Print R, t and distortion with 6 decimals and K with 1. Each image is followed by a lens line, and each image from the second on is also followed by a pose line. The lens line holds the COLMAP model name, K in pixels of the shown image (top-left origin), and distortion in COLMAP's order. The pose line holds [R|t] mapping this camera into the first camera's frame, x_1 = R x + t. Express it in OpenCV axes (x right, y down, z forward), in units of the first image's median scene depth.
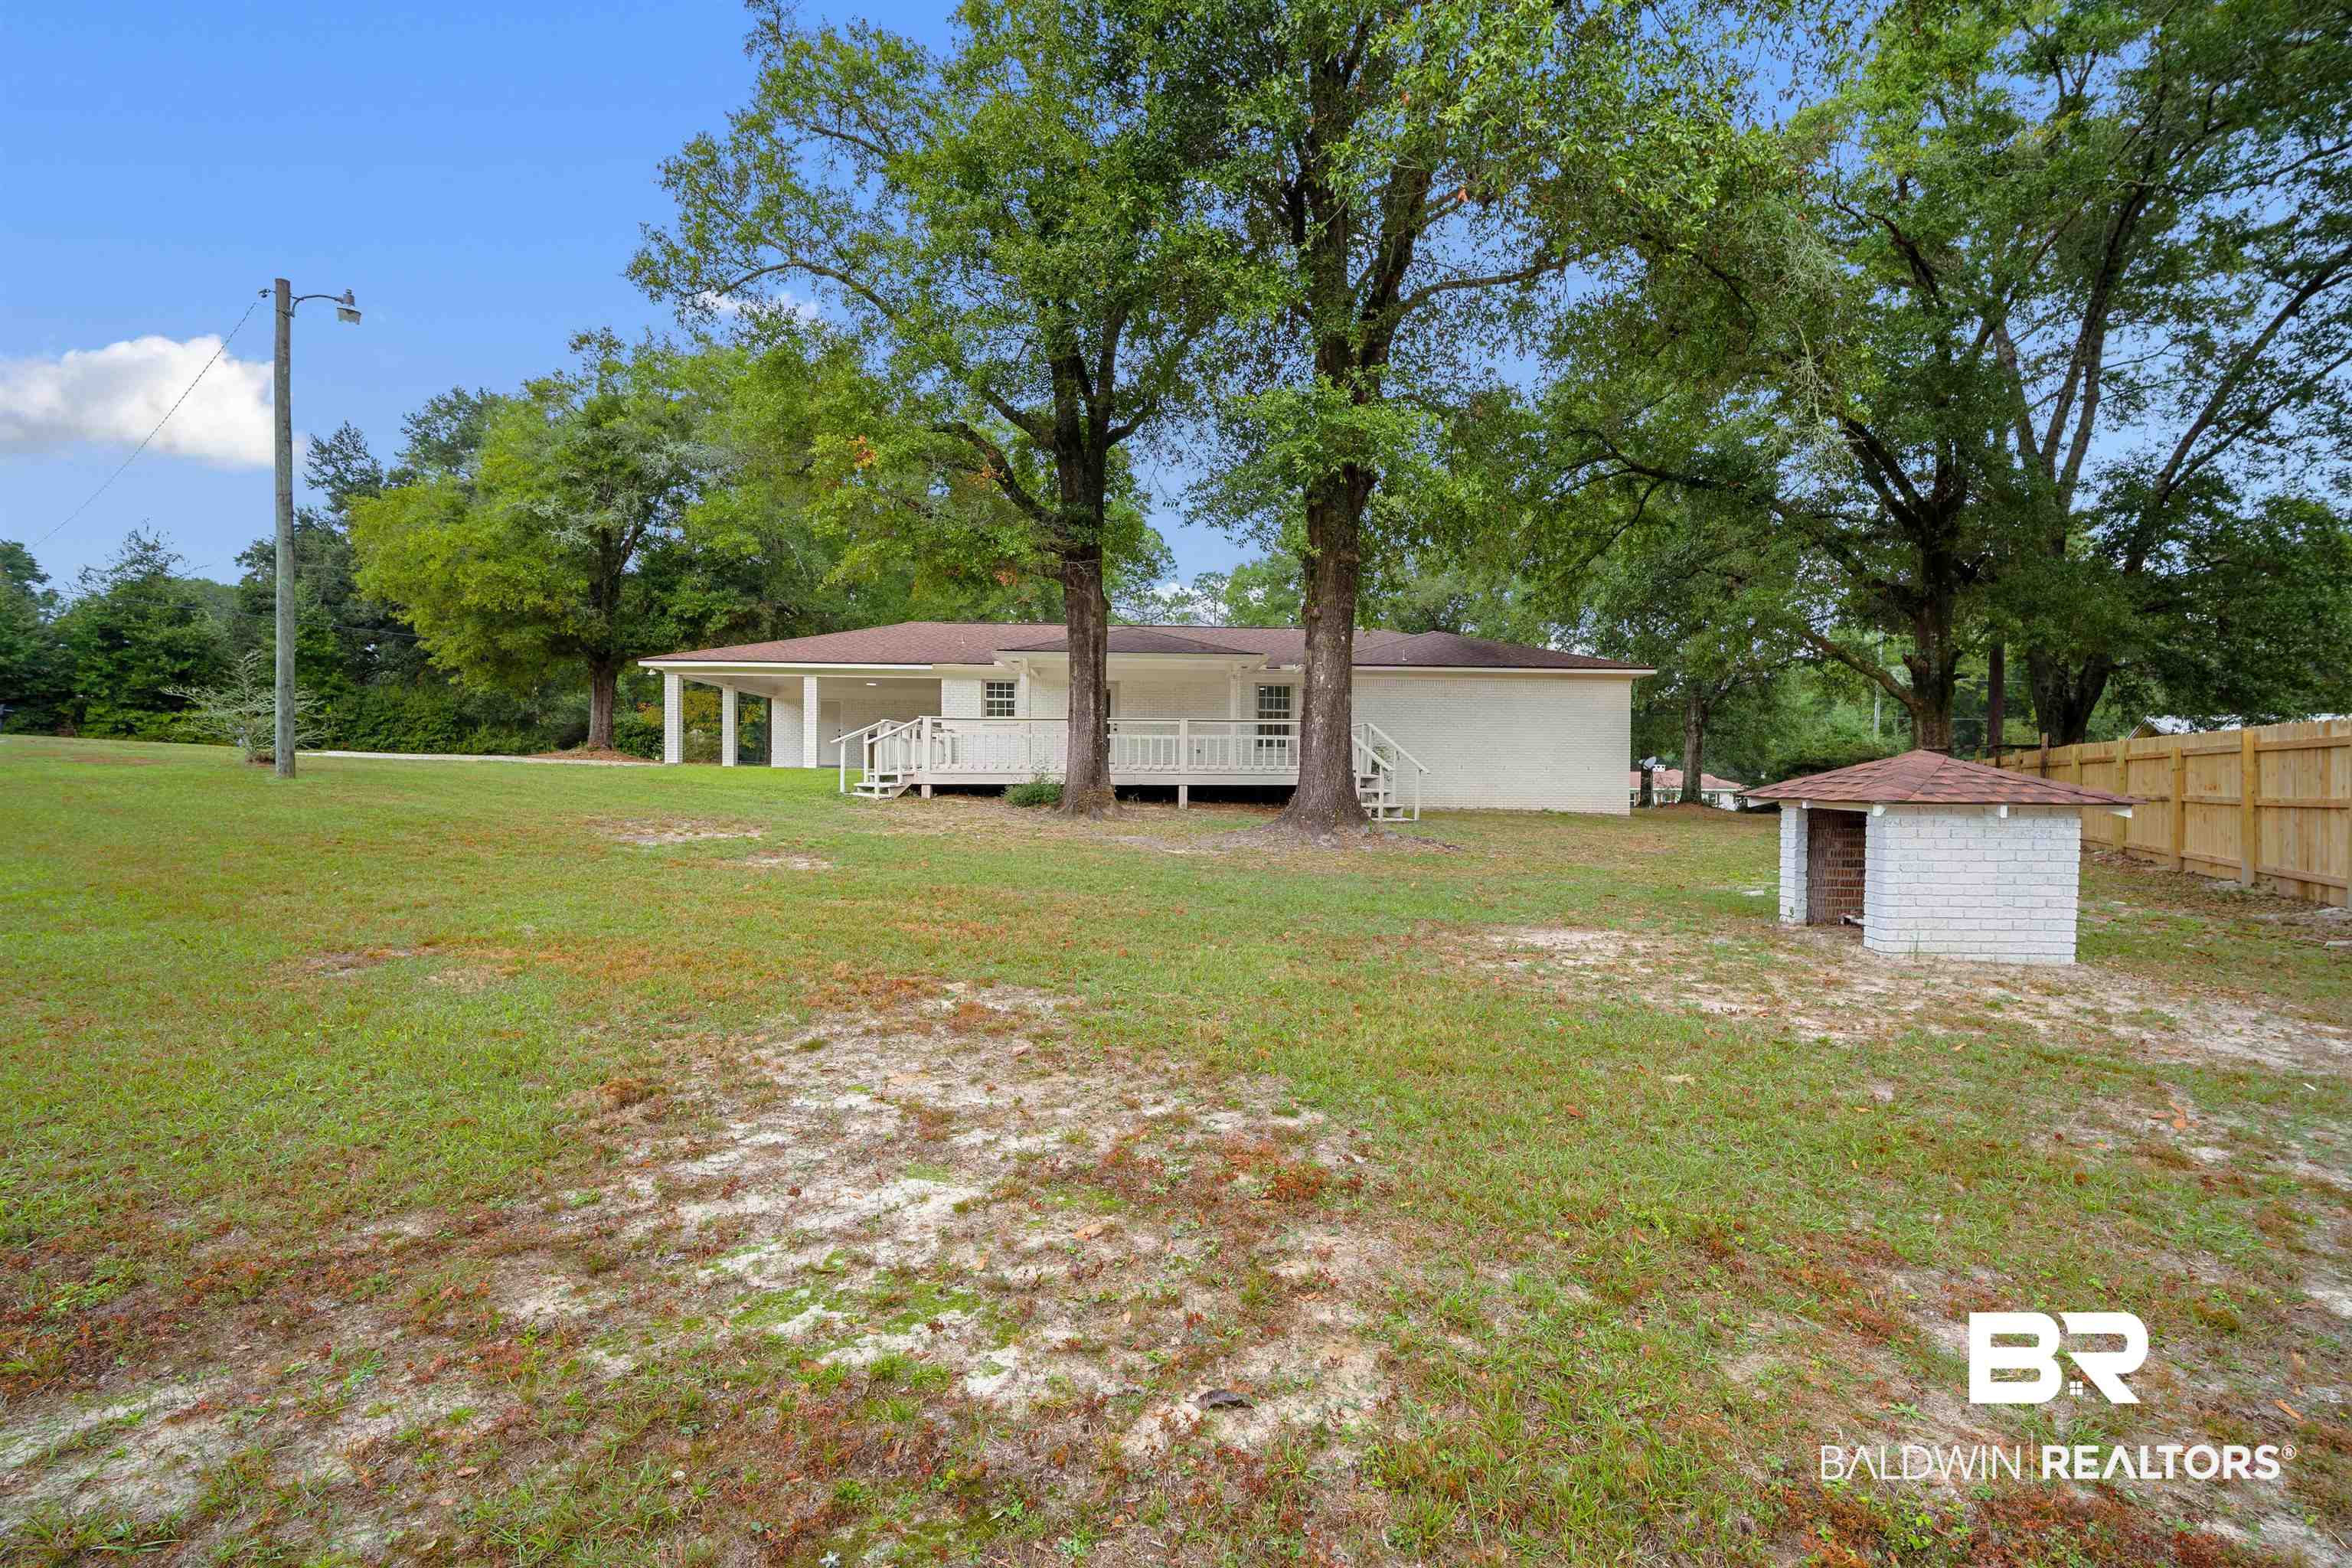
lens RADIAL K [[1038.0, 0, 1174.8], [0, 1038.0, 783.7], [0, 0, 1]] dist [-0.008441, 0.001373]
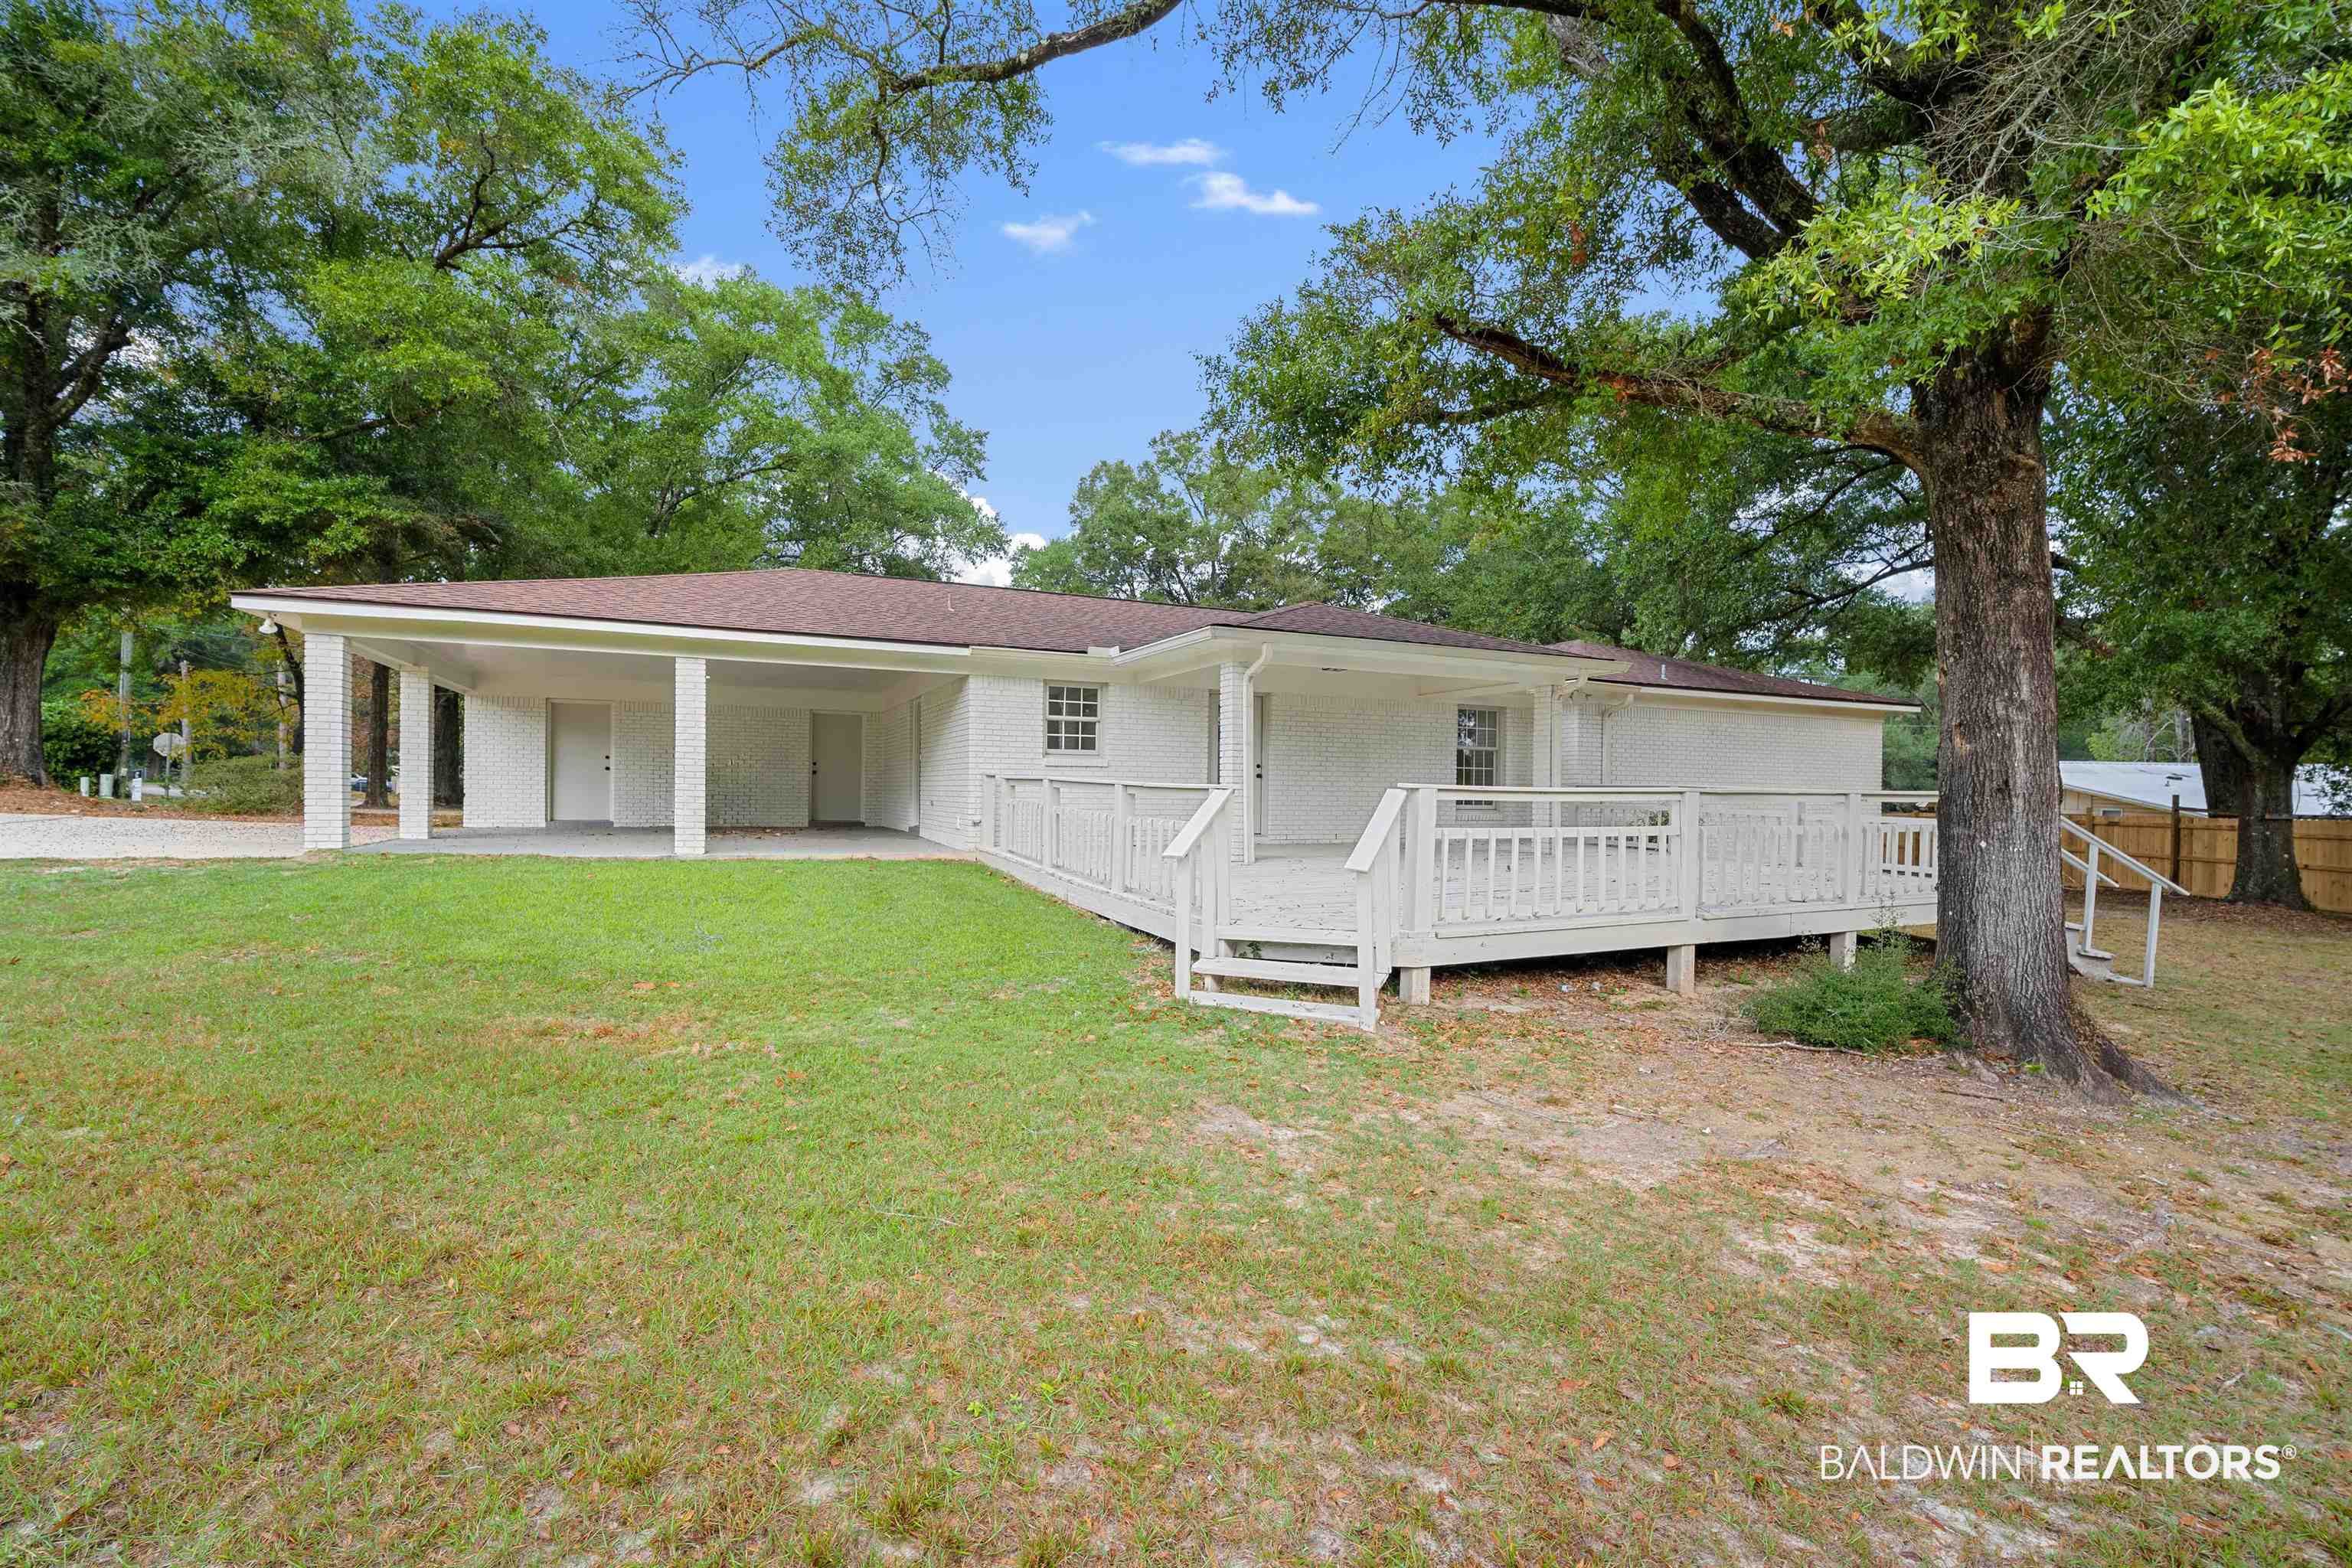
lens RADIAL K [[1038.0, 0, 1176.9], [0, 1038.0, 783.7], [0, 0, 1]] dist [-0.008441, 0.001373]
pose [[0.920288, 0.003369, 0.391228, -0.328387], [0.000720, 0.999947, -0.010305, -0.041949], [-0.391242, 0.009765, 0.920236, 0.484214]]
